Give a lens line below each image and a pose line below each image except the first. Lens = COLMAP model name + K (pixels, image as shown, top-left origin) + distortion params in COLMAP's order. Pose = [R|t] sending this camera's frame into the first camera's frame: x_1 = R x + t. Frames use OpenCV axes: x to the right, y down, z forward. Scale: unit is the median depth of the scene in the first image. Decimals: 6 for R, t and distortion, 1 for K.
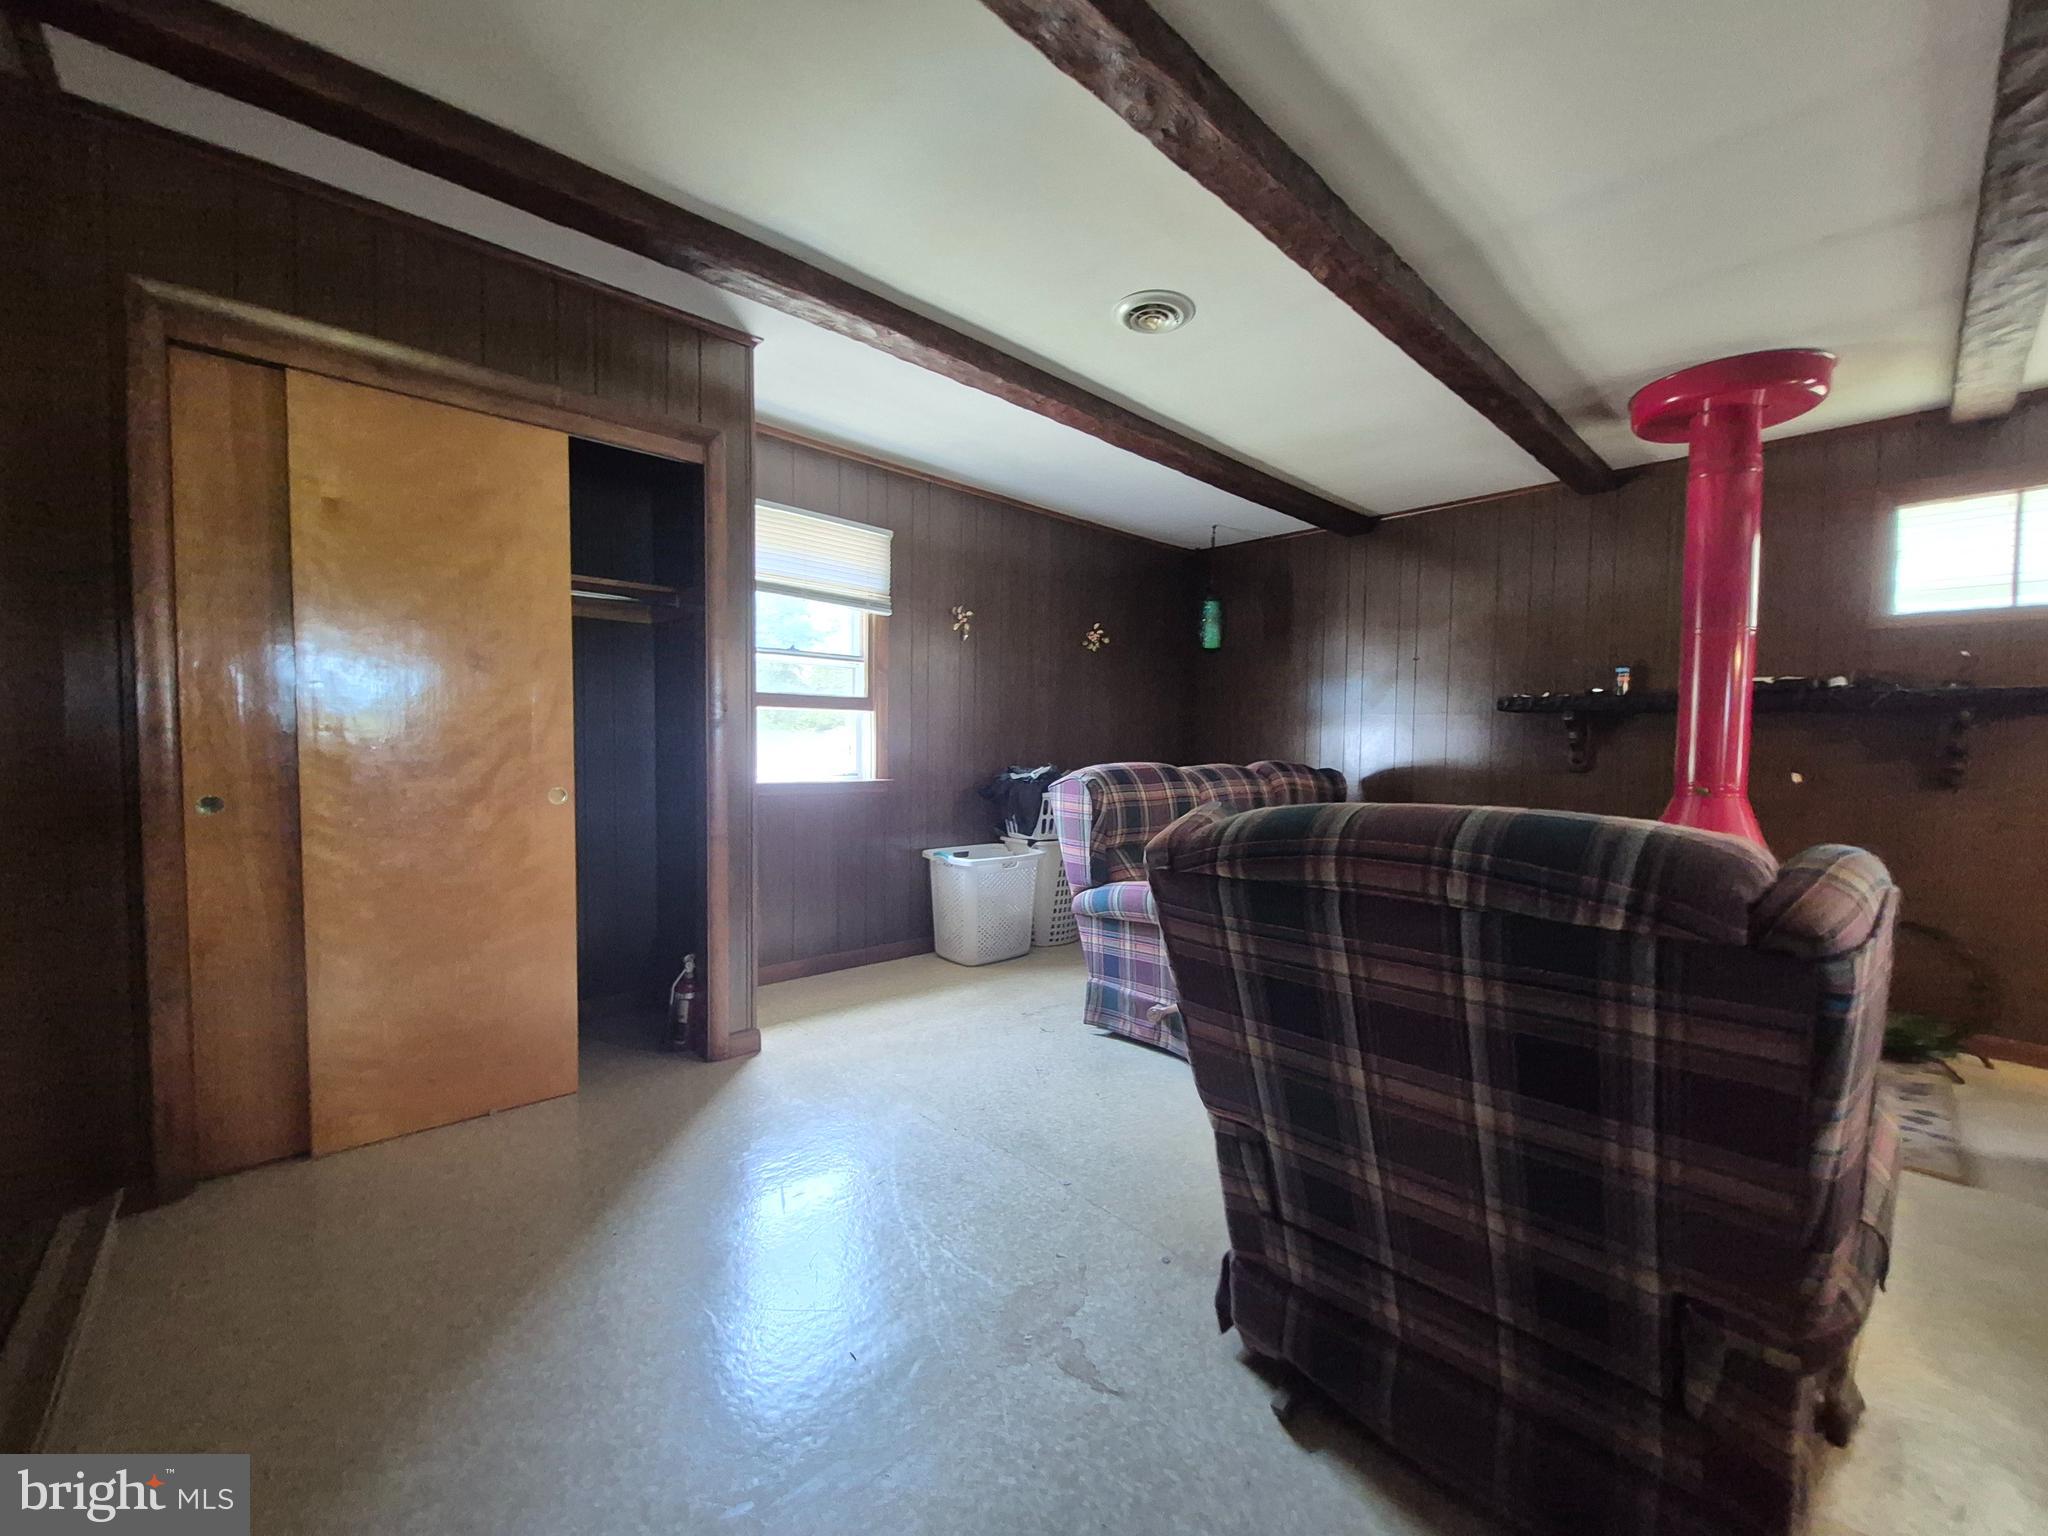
lens RADIAL K [[795.2, 0, 1042.2], [0, 795.2, 773.8], [0, 0, 1]] dist [-0.004709, 0.000502]
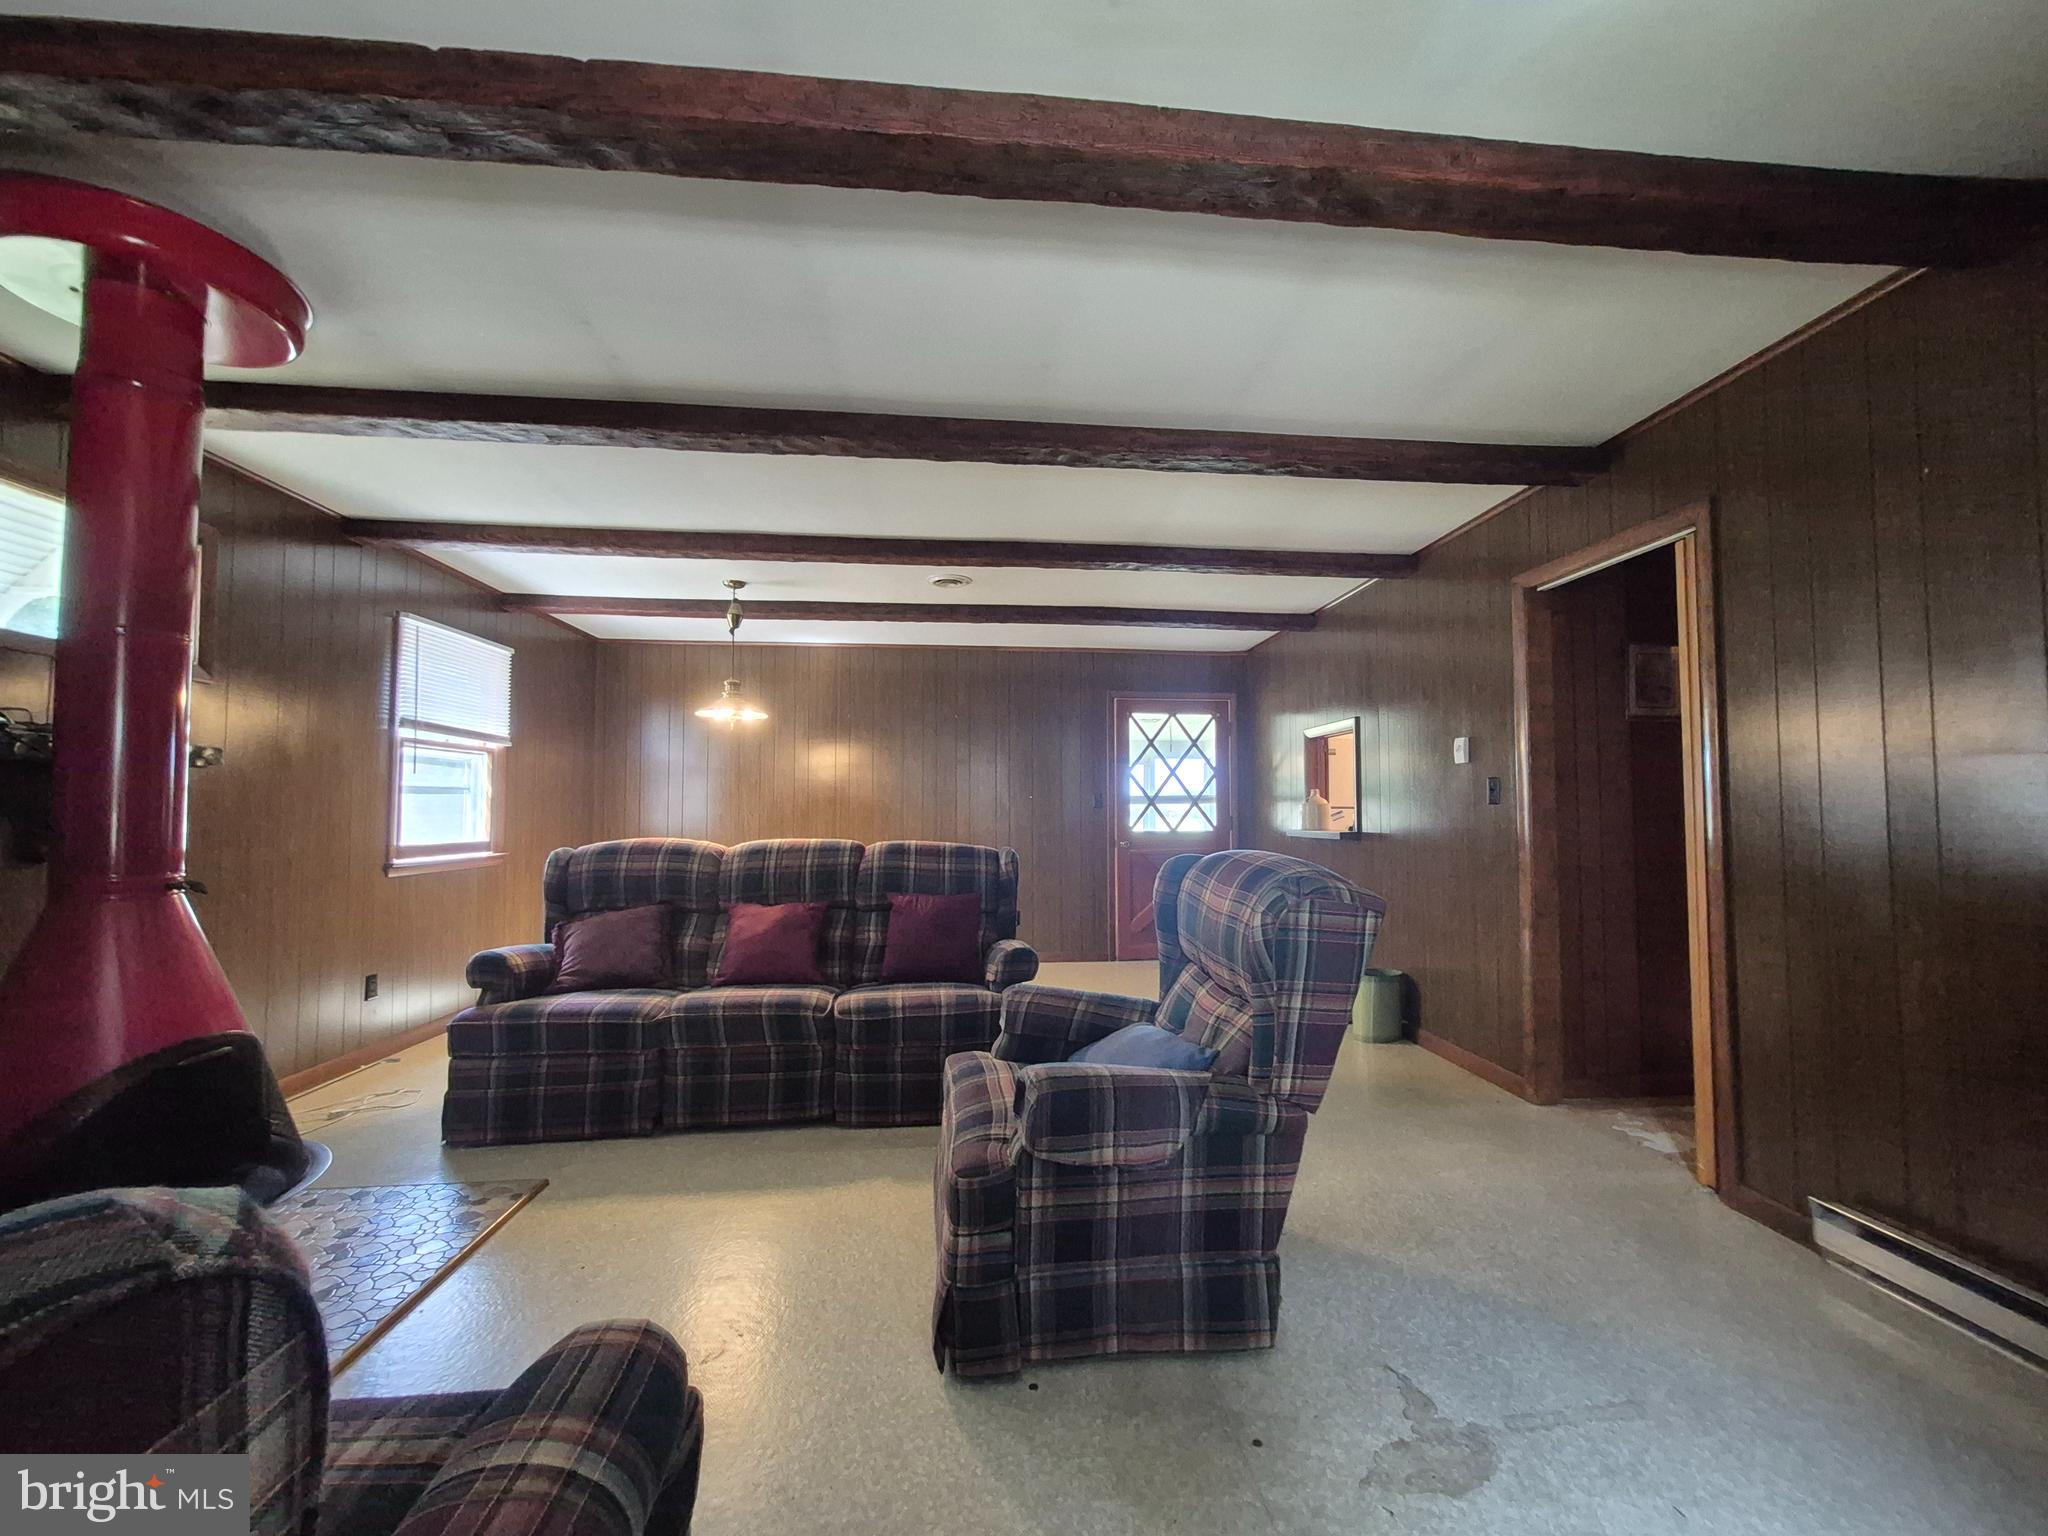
lens RADIAL K [[795.2, 0, 1042.2], [0, 795.2, 773.8], [0, 0, 1]] dist [-0.004709, 0.000502]
pose [[-0.790973, 0.015834, 0.611646, -0.130633], [0.014105, 0.999871, -0.007643, -0.057750], [-0.611688, 0.002582, -0.791095, 1.261753]]
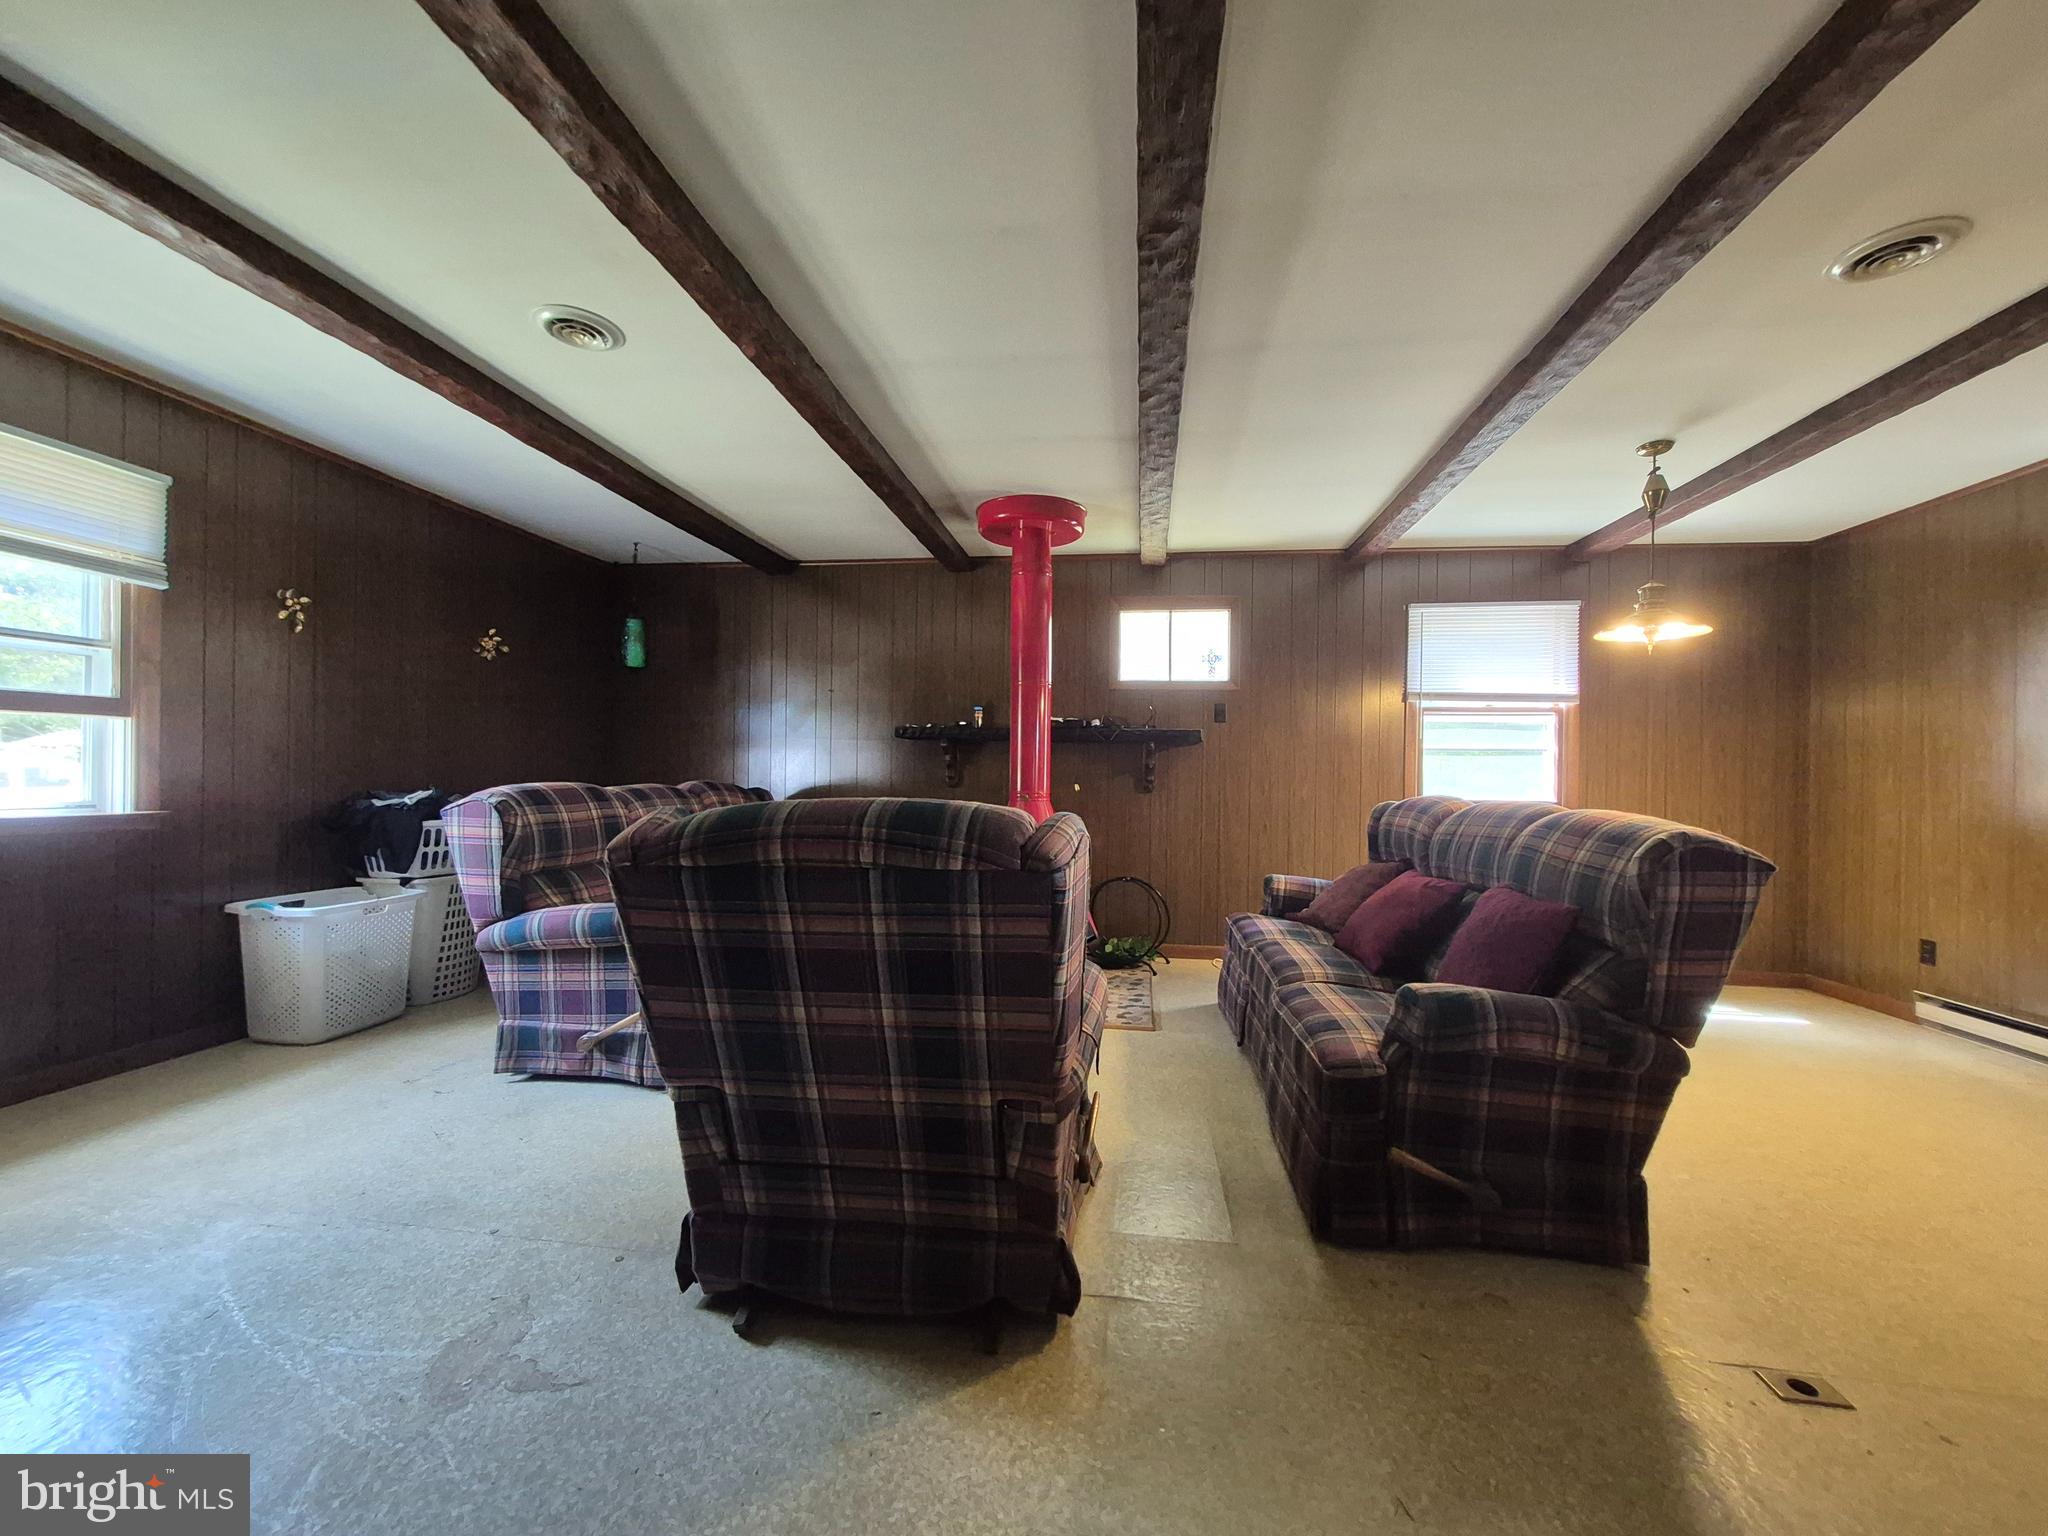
lens RADIAL K [[795.2, 0, 1042.2], [0, 795.2, 773.8], [0, 0, 1]] dist [-0.004709, 0.000502]
pose [[0.765060, -0.006431, 0.643927, -0.058250], [0.027340, 0.999373, -0.022502, 0.016005], [-0.643378, 0.034821, 0.764756, -0.113236]]
